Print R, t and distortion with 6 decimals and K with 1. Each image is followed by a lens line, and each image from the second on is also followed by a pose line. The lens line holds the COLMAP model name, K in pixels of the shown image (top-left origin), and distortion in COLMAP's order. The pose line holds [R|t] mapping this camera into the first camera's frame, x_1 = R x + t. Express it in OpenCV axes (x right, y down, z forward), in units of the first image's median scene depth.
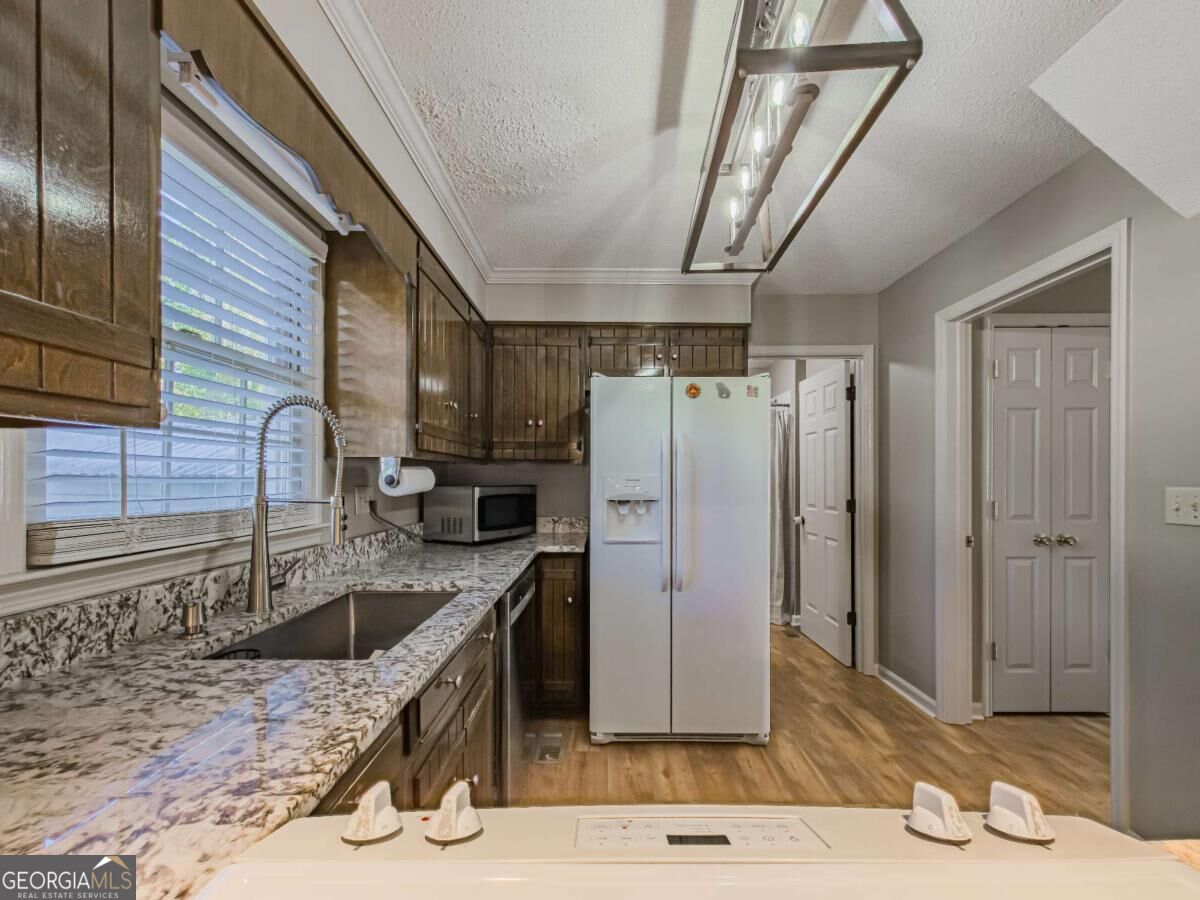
lens RADIAL K [[502.0, 0, 605.4], [0, 502.0, 478.6], [0, 0, 1]] dist [0.001268, 0.000166]
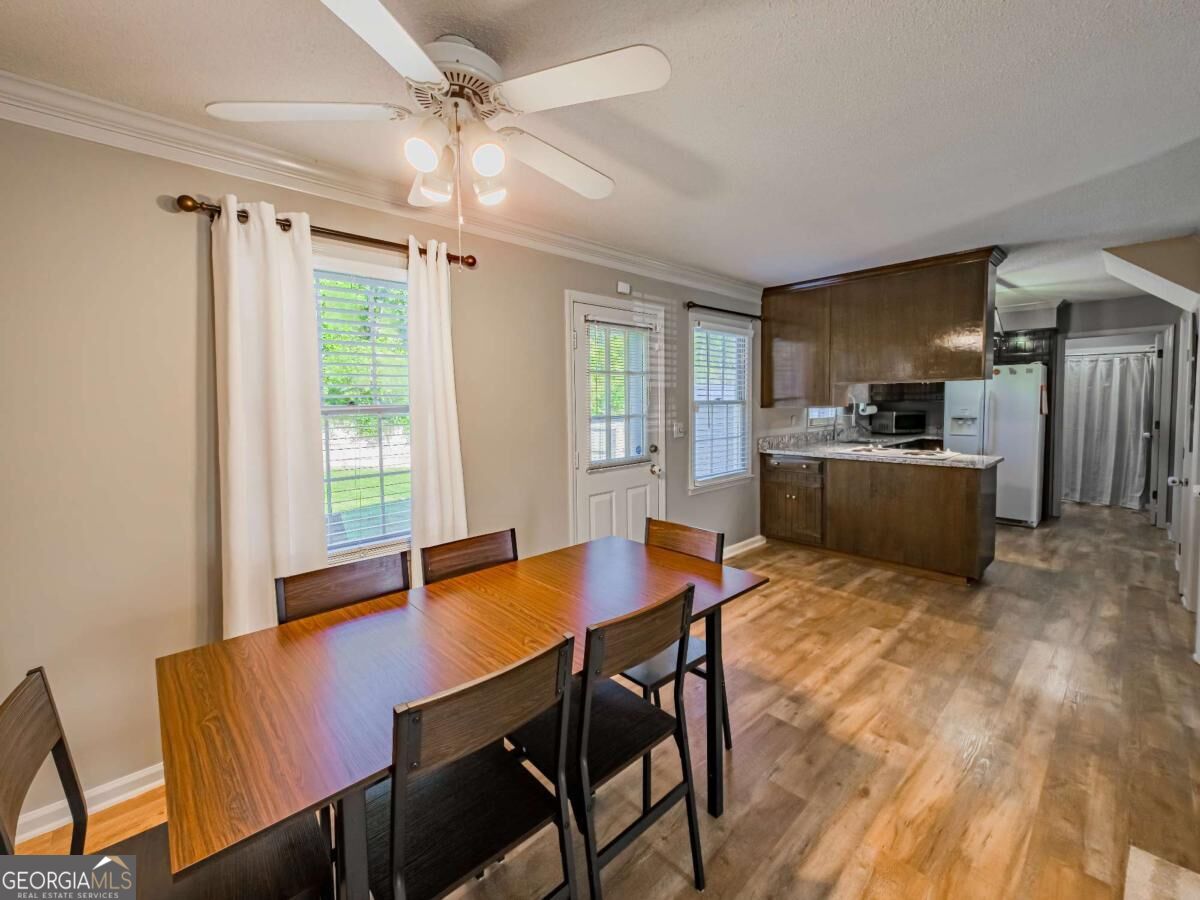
lens RADIAL K [[507.9, 0, 601.0], [0, 507.9, 425.8], [0, 0, 1]] dist [-0.000975, -0.000194]
pose [[0.684605, 0.027450, -0.728397, 1.022515], [0.011297, 0.998771, 0.048258, -0.093226], [0.728827, -0.041267, 0.683454, -3.138141]]
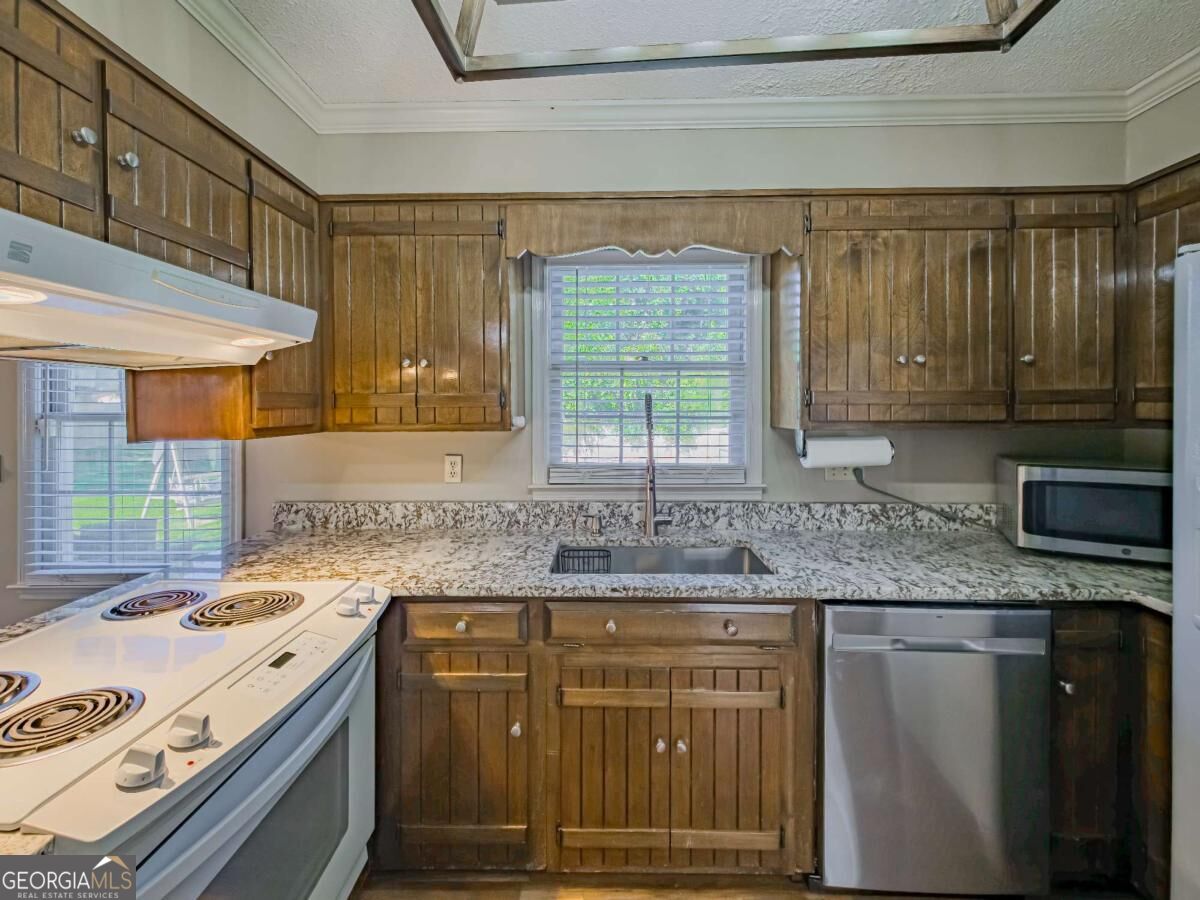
lens RADIAL K [[504.2, 0, 599.1], [0, 504.2, 411.7], [0, 0, 1]] dist [0.001488, 0.000104]
pose [[-0.022895, 0.008103, -0.999705, 0.694252], [0.001681, 0.999966, 0.008066, -0.100522], [0.999736, -0.001496, -0.022908, 0.736925]]
